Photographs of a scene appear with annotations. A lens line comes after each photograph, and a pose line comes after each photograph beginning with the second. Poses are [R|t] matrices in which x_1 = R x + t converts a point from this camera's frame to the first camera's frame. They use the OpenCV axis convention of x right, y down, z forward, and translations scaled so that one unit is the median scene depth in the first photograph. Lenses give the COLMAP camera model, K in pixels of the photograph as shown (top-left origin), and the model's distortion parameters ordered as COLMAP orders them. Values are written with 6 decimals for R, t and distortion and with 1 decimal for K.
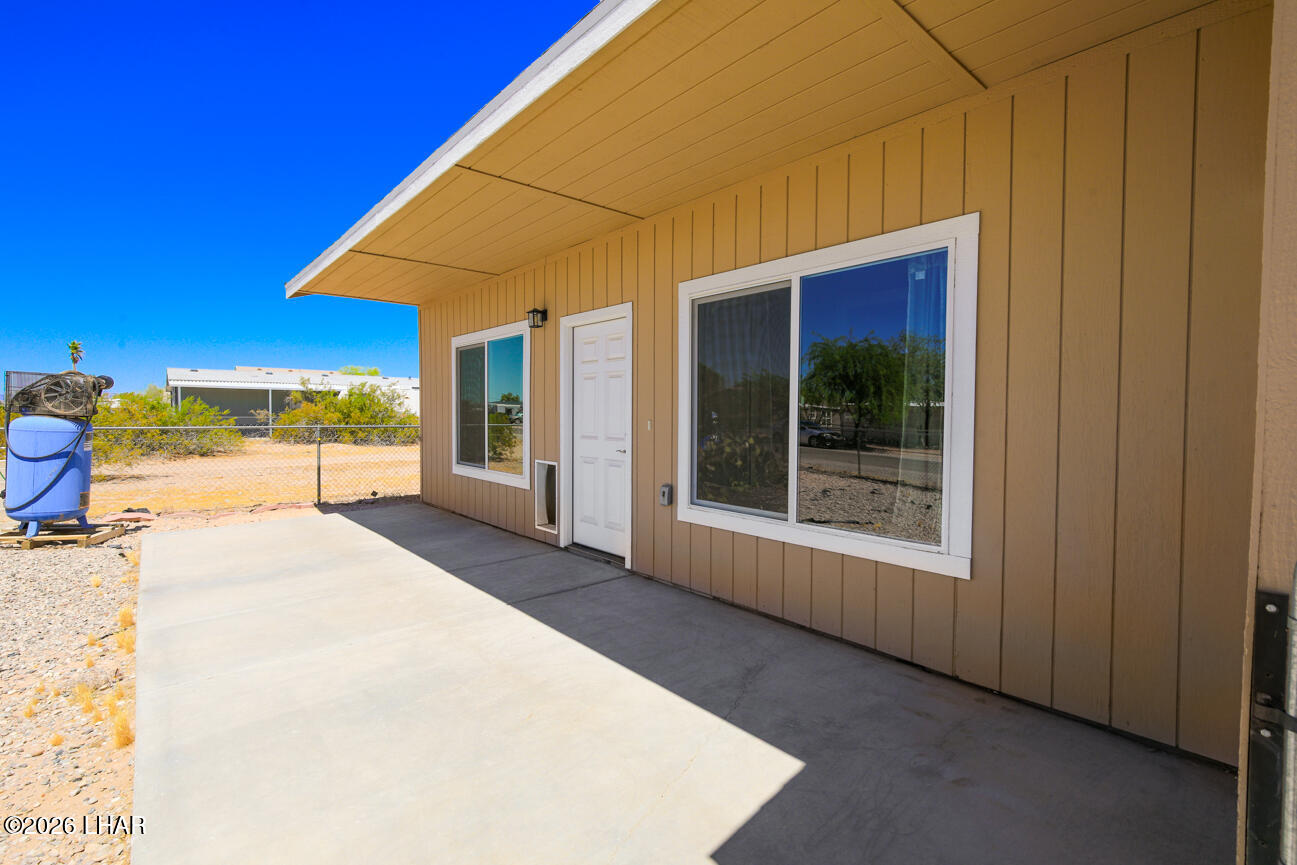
lens RADIAL K [[591.5, 0, 648.5], [0, 591.5, 432.5], [0, 0, 1]] dist [-0.001960, -0.000383]
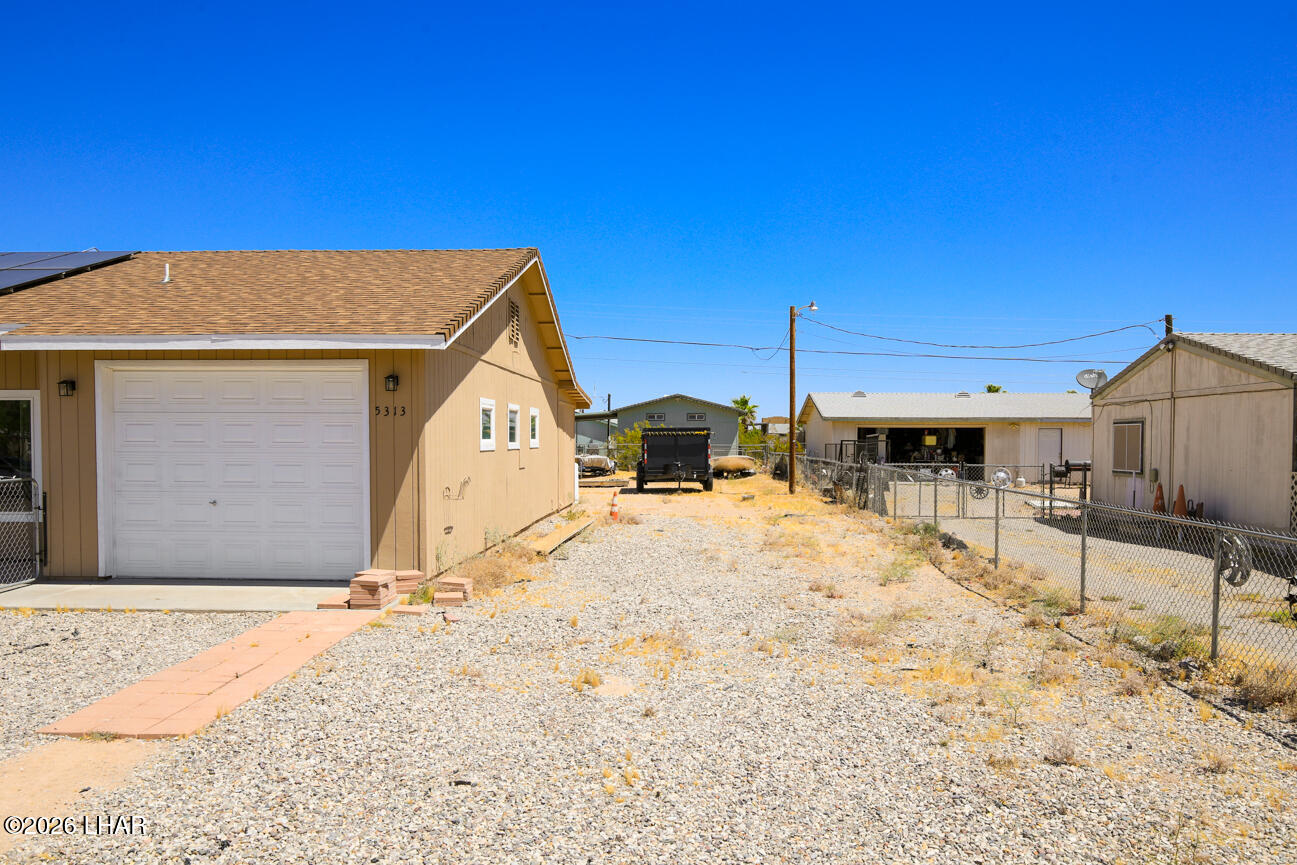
lens RADIAL K [[981.8, 0, 648.0], [0, 981.8, 482.9], [0, 0, 1]] dist [-0.009192, -0.005112]
pose [[0.683212, -0.036156, 0.729324, -0.533894], [0.024541, 0.999346, 0.026554, 0.008277], [-0.729807, -0.000244, 0.683653, -2.627422]]
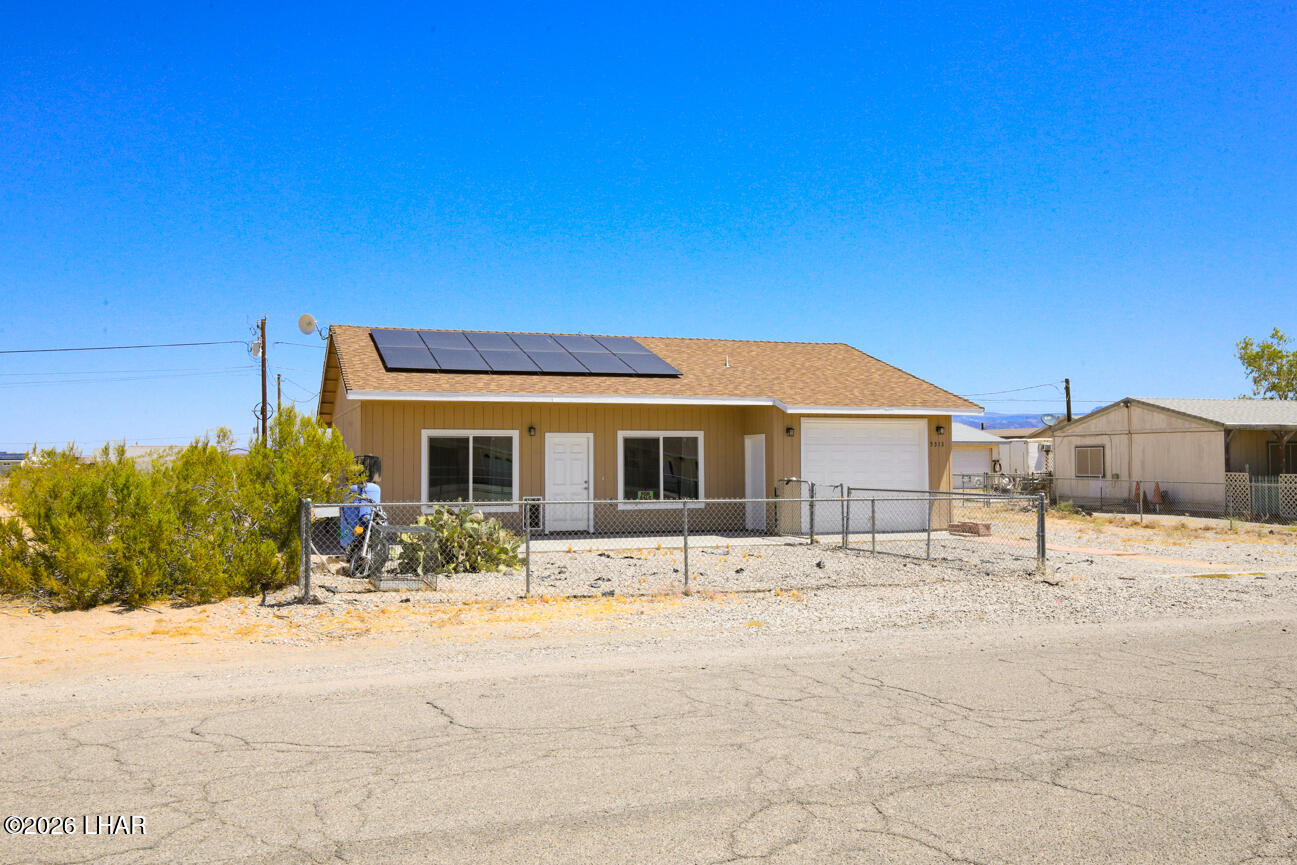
lens RADIAL K [[1102.3, 0, 648.5], [0, 1102.3, 432.5], [0, 0, 1]] dist [0.068158, -0.000317]
pose [[0.359605, 0.015956, 0.932968, -4.939262], [0.035794, 0.998882, -0.030880, -0.061055], [-0.932418, 0.044499, 0.358632, -1.116218]]
